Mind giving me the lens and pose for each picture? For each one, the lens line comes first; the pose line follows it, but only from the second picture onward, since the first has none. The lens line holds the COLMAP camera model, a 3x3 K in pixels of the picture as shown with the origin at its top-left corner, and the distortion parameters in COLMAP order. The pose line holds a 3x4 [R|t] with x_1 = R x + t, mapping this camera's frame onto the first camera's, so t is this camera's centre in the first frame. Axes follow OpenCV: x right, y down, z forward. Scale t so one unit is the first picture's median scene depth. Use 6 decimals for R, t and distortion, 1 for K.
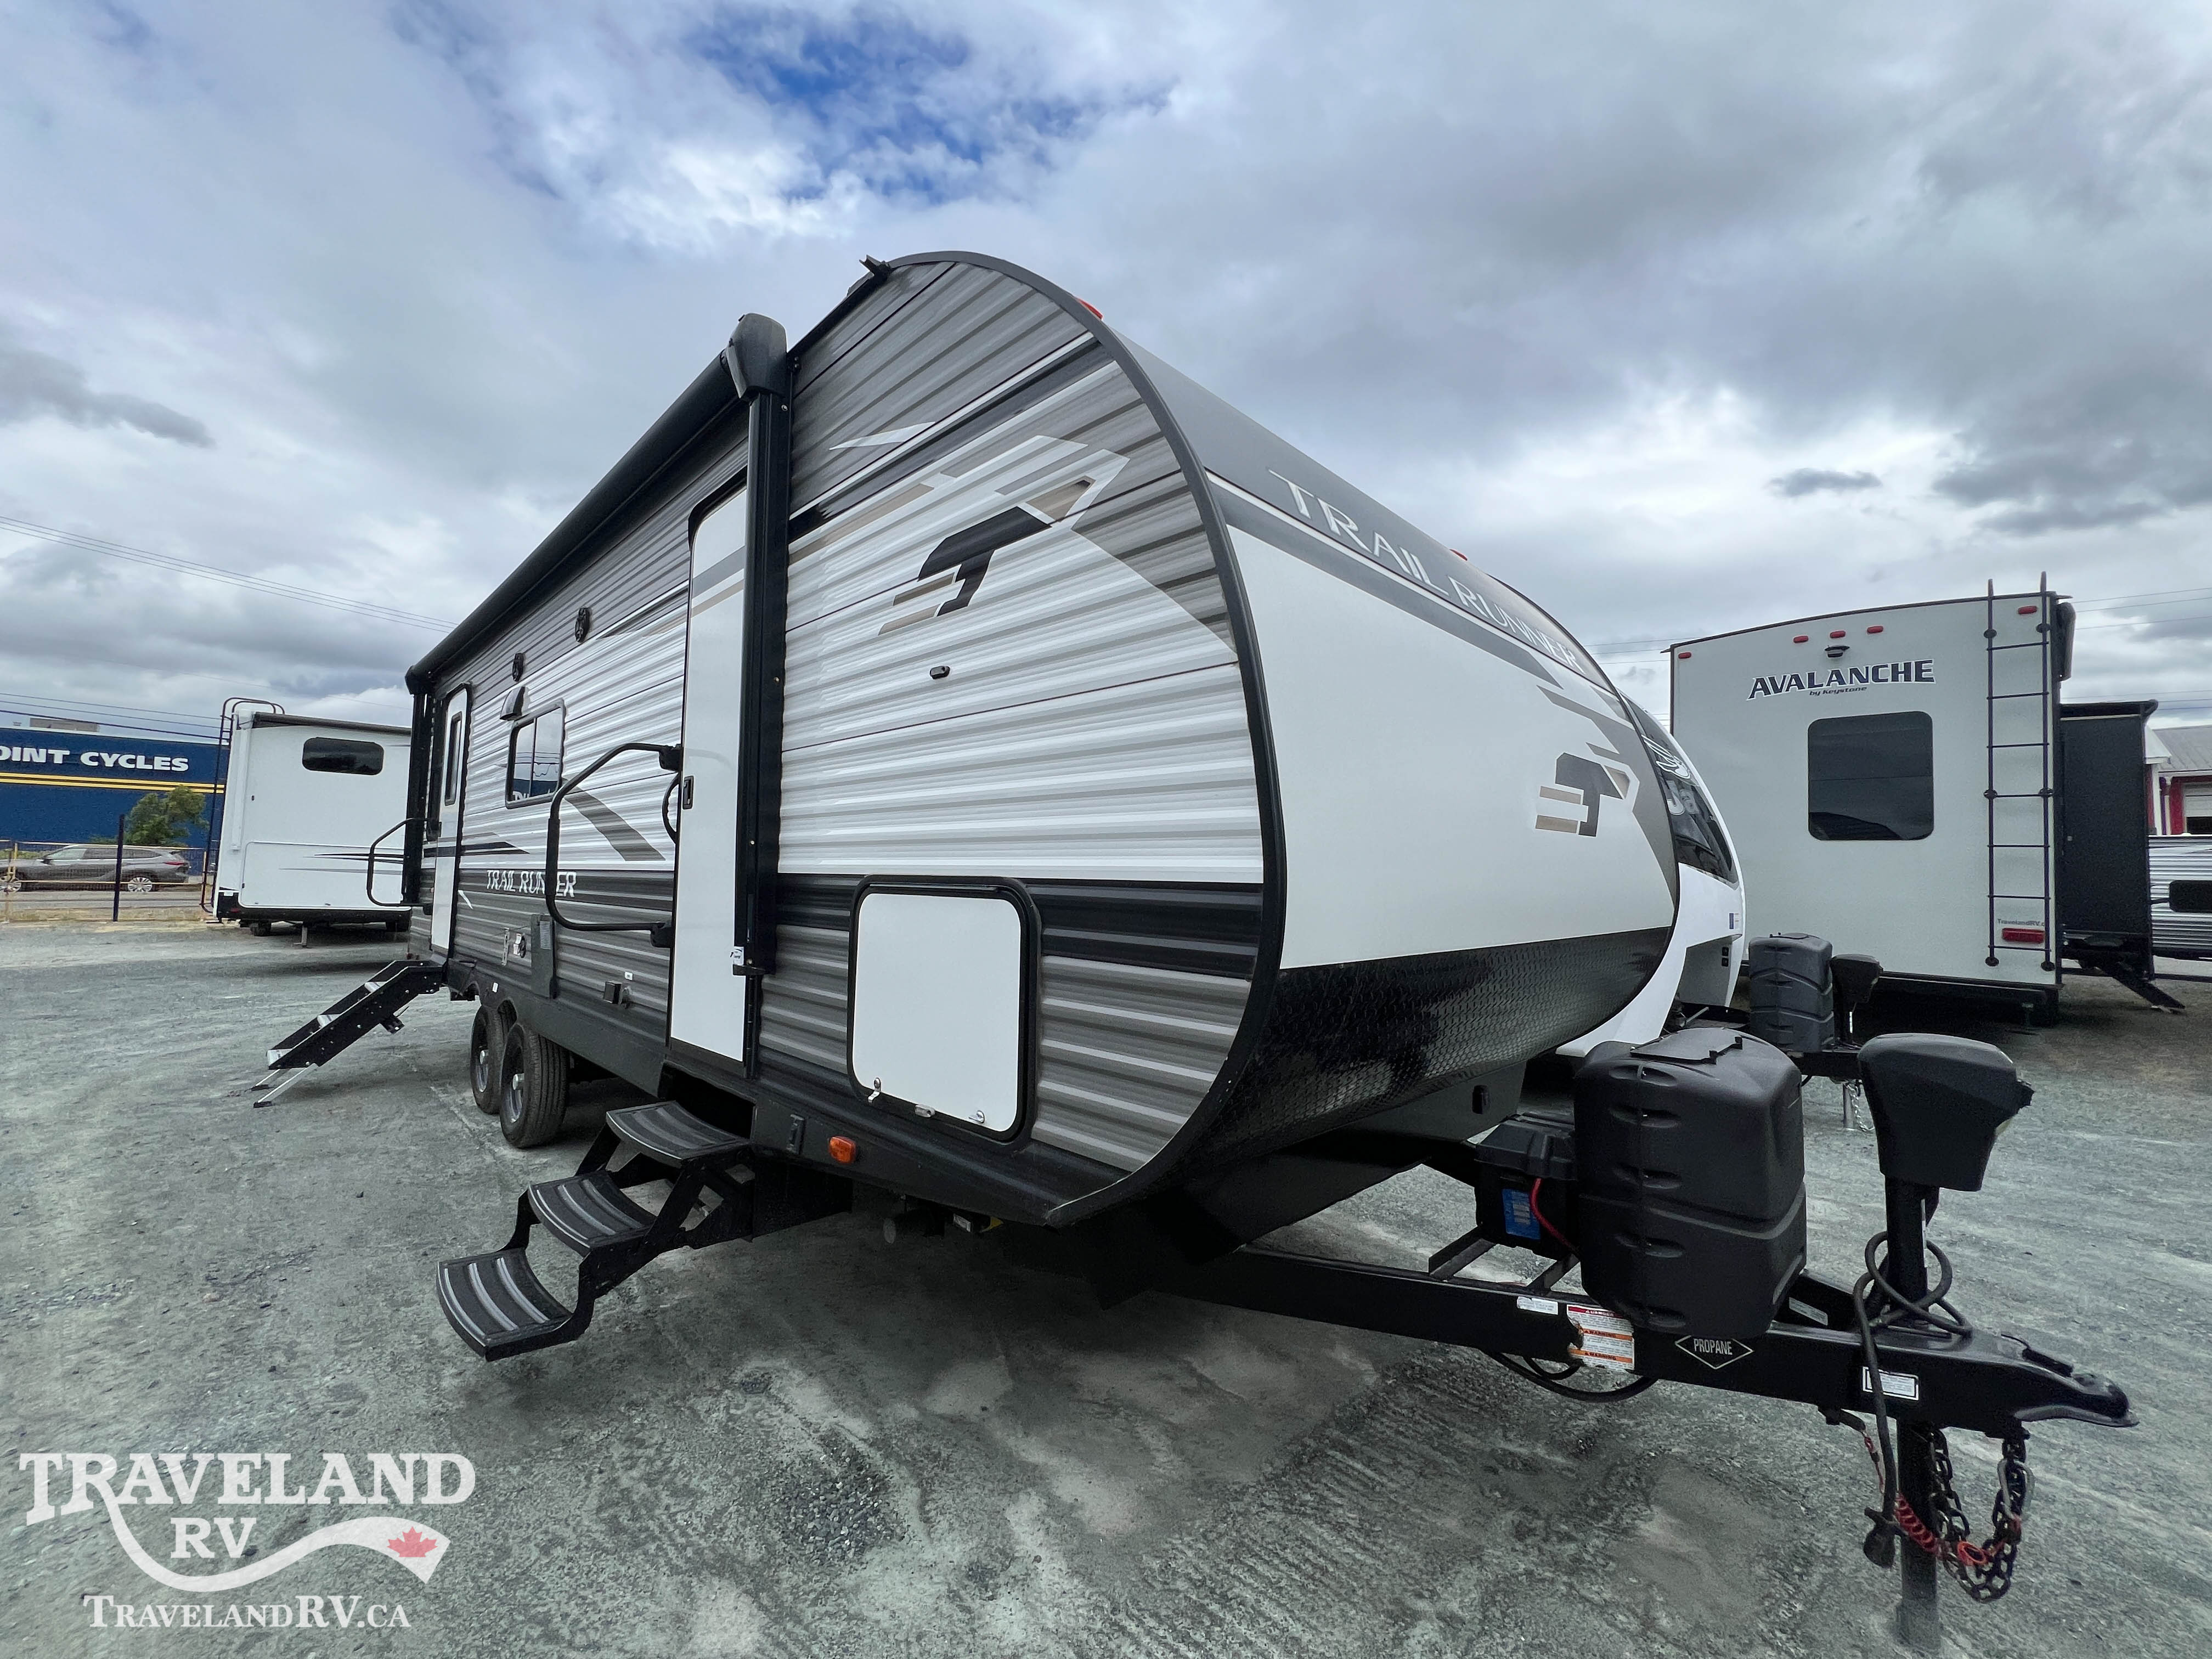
lens RADIAL K [[888.4, 0, 1109.0], [0, 888.4, 821.9], [0, 0, 1]] dist [-0.000919, 0.000026]
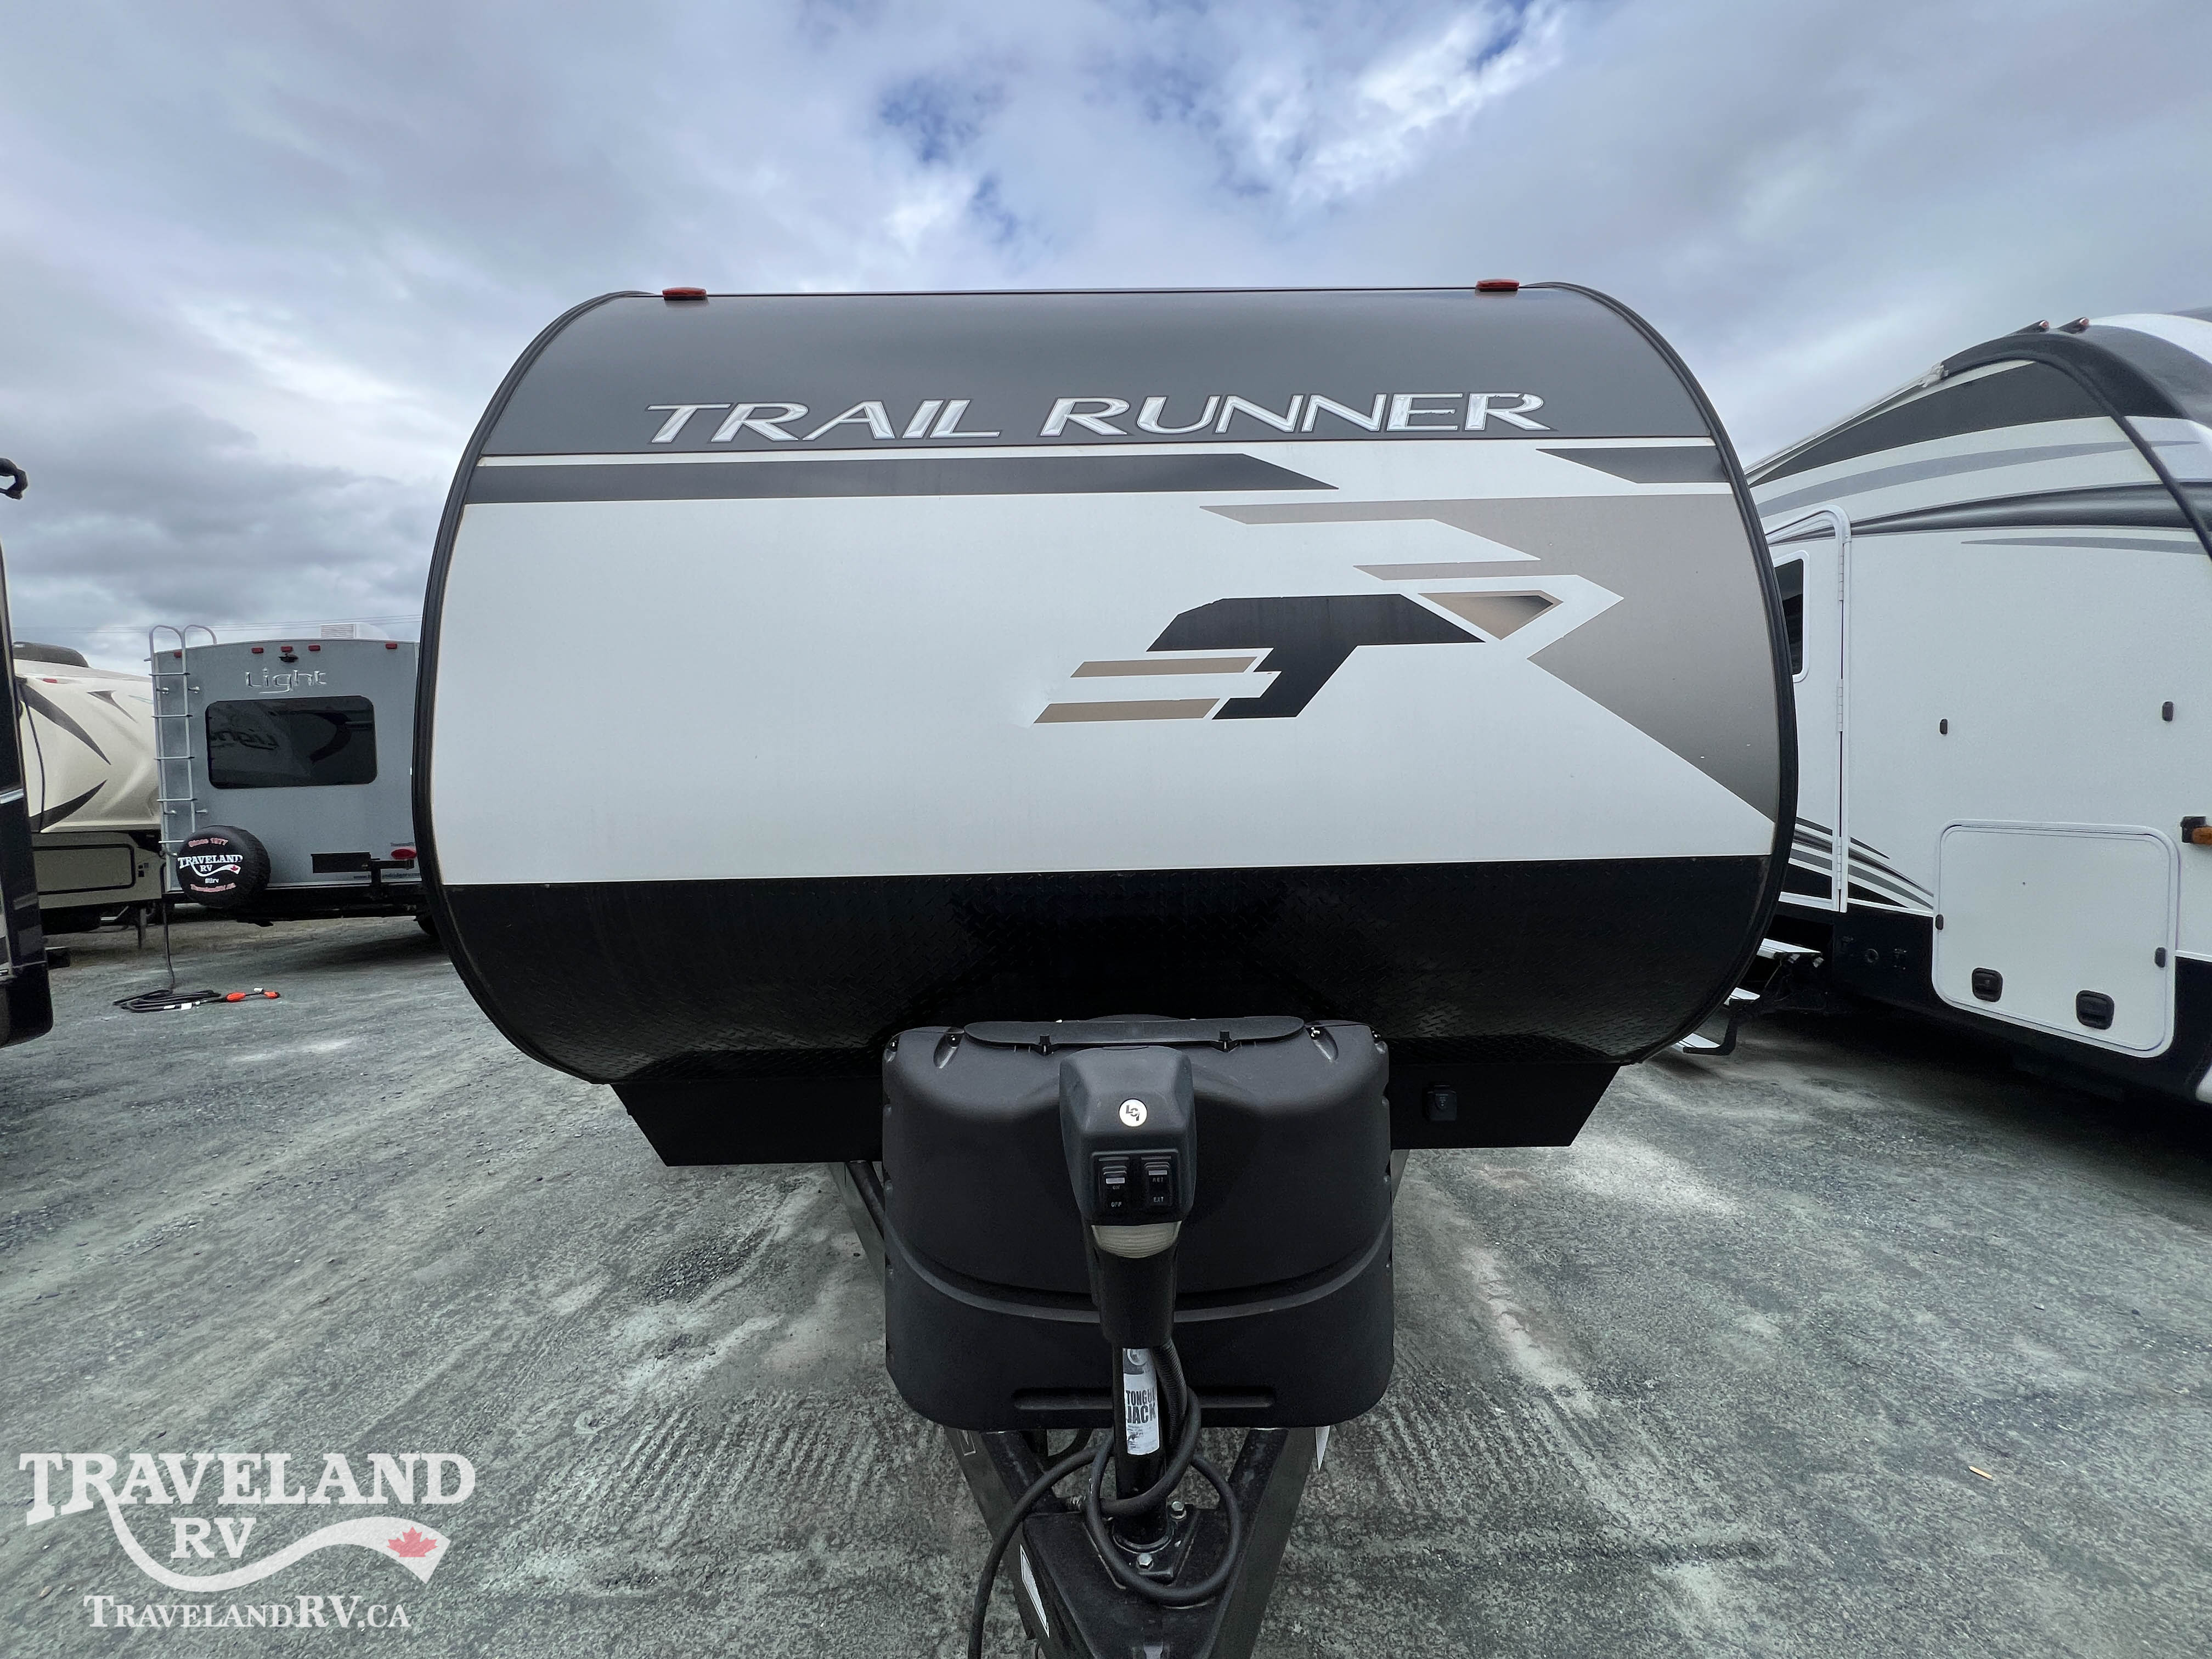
lens RADIAL K [[897.3, 0, 1106.0], [0, 897.3, 829.5], [0, 0, 1]] dist [-0.002012, -0.000173]
pose [[0.706972, -0.012460, -0.707132, 0.674843], [0.075445, 0.995468, 0.057887, 0.040801], [0.703206, -0.094274, 0.704709, 0.322785]]
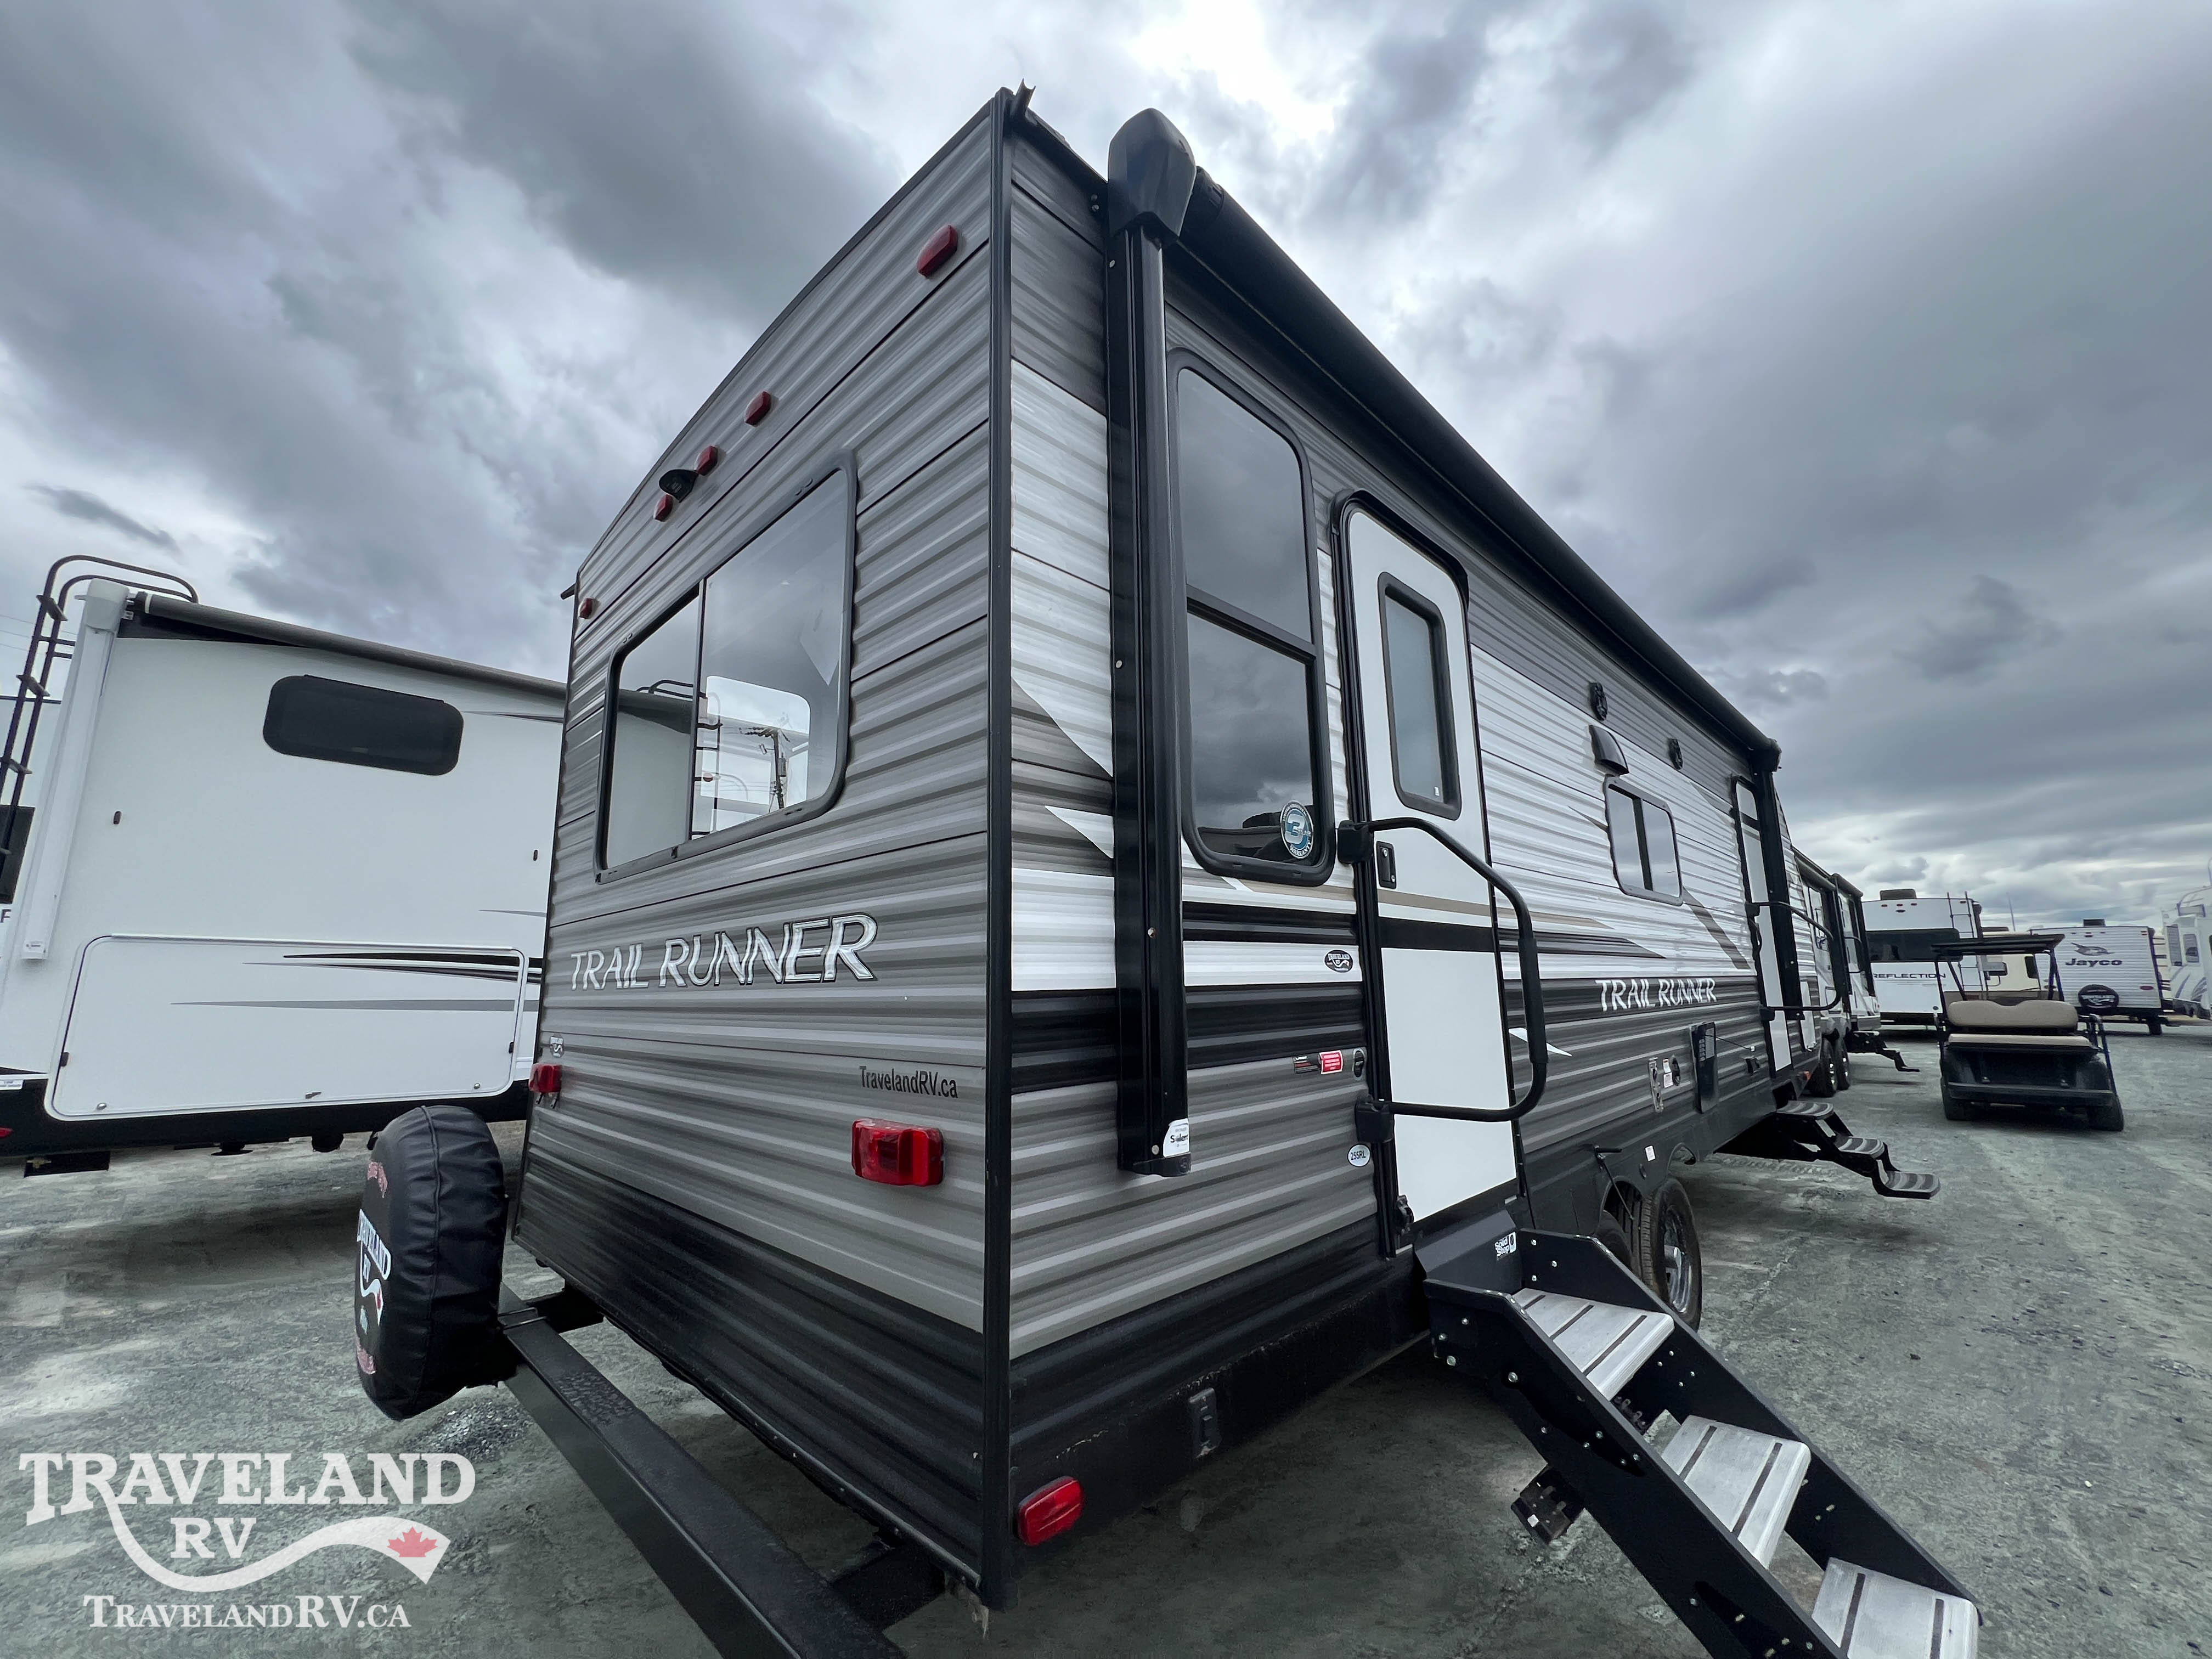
lens RADIAL K [[888.4, 0, 1109.0], [0, 888.4, 821.9], [0, 0, 1]] dist [-0.000919, 0.000026]
pose [[-0.001772, 0.165550, 0.986200, -2.038332], [-0.053571, 0.984770, -0.165406, 0.102753], [-0.998562, -0.053125, 0.007124, 2.064254]]
